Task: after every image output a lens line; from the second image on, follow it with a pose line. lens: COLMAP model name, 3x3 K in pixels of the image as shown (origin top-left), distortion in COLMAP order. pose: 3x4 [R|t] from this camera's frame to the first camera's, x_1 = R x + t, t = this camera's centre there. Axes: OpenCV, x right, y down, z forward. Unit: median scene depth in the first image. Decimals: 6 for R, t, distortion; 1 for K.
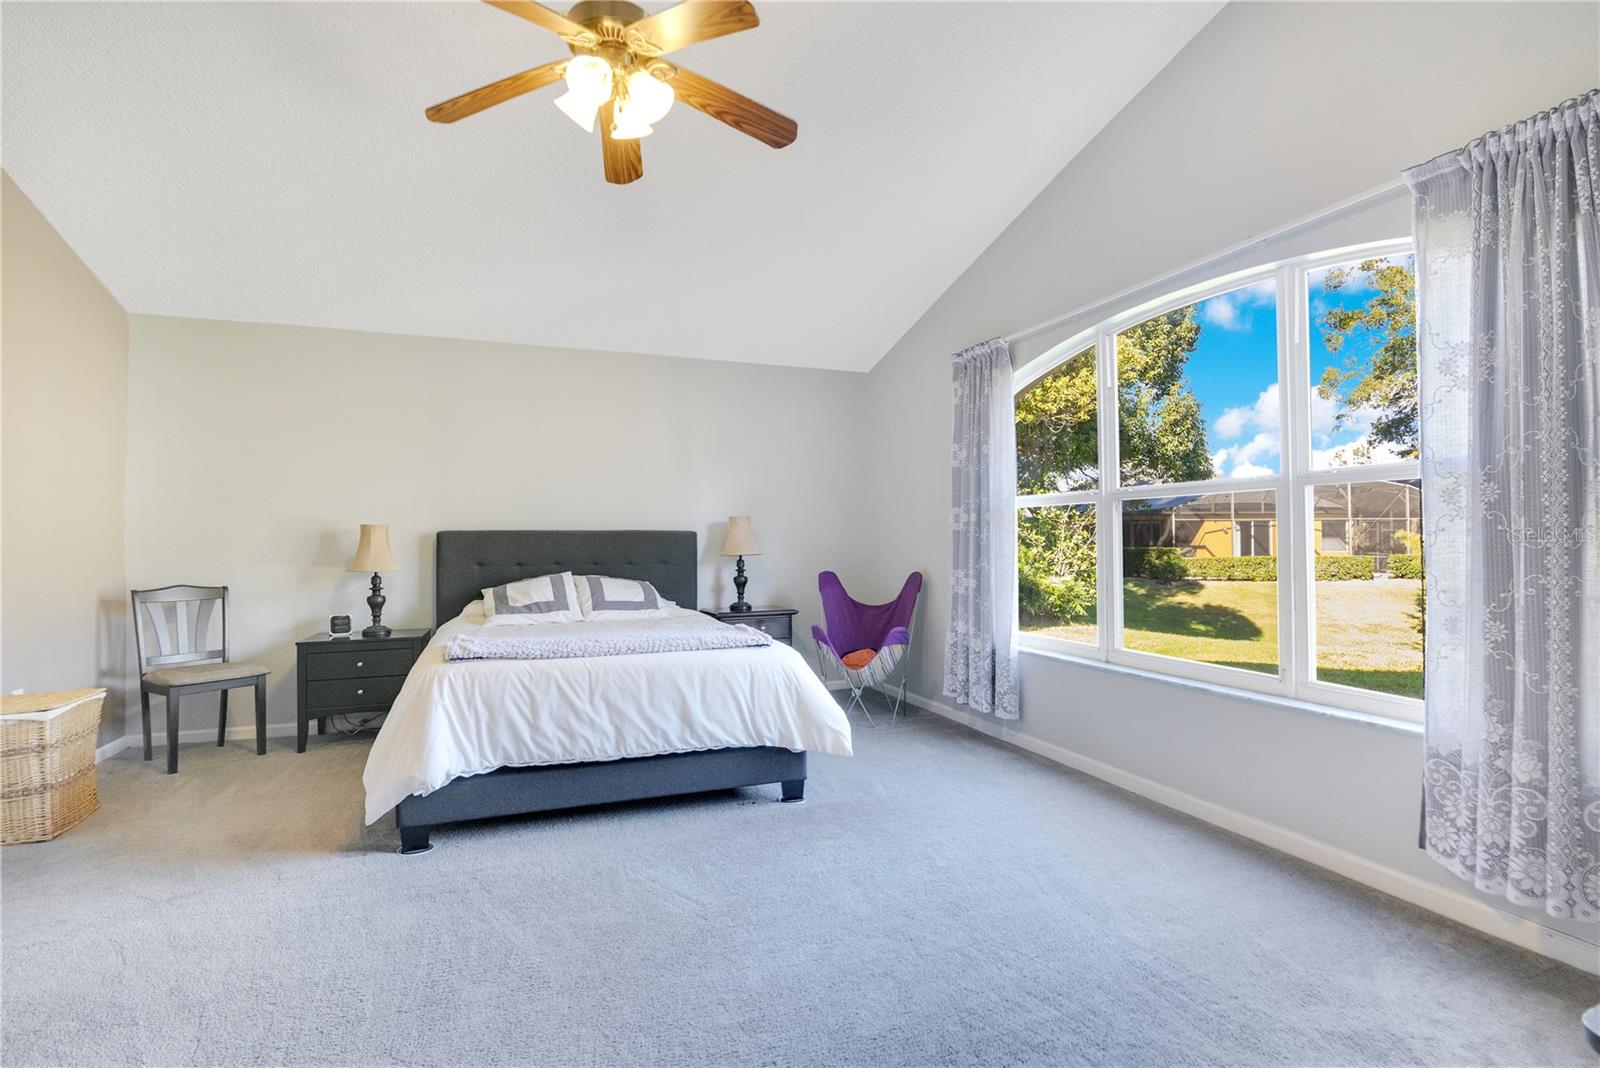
lens RADIAL K [[715.1, 0, 800.0], [0, 715.1, 534.0], [0, 0, 1]] dist [0.000696, 0.000000]
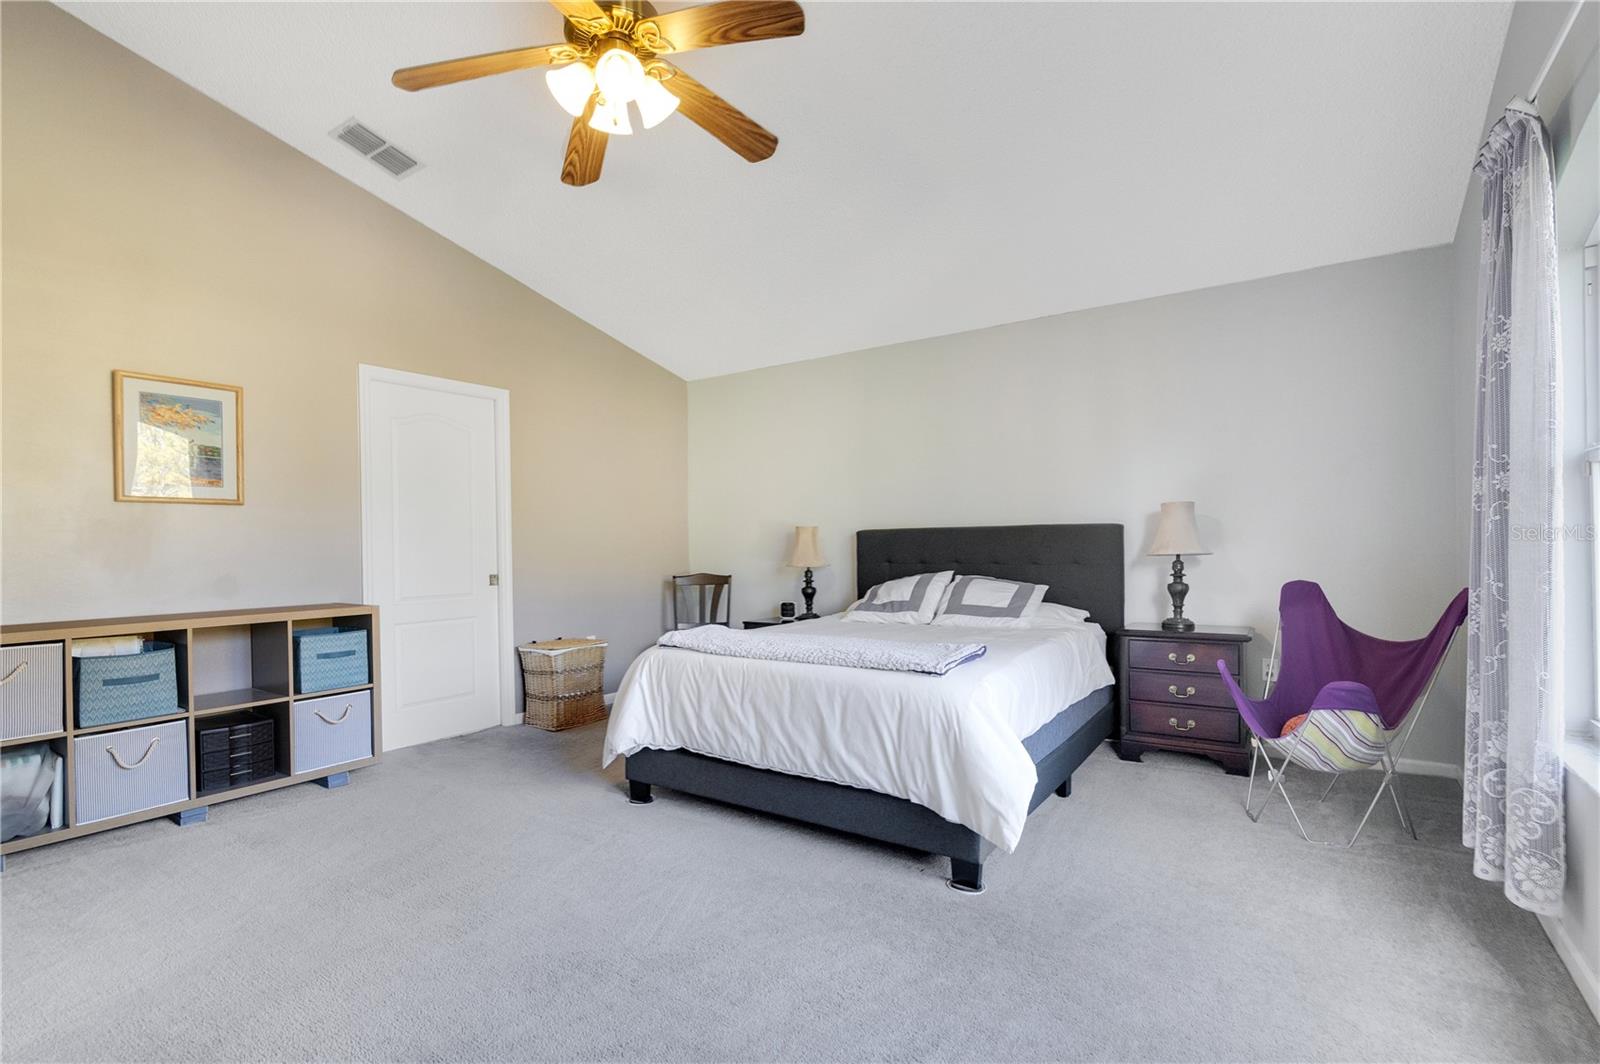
lens RADIAL K [[721.3, 0, 805.4], [0, 721.3, 540.5], [0, 0, 1]] dist [-0.004837, -0.000564]
pose [[0.592123, -0.007506, -0.805813, 0.535202], [0.021000, 0.999761, 0.006118, 0.004387], [0.805574, -0.020544, 0.592138, 0.461223]]
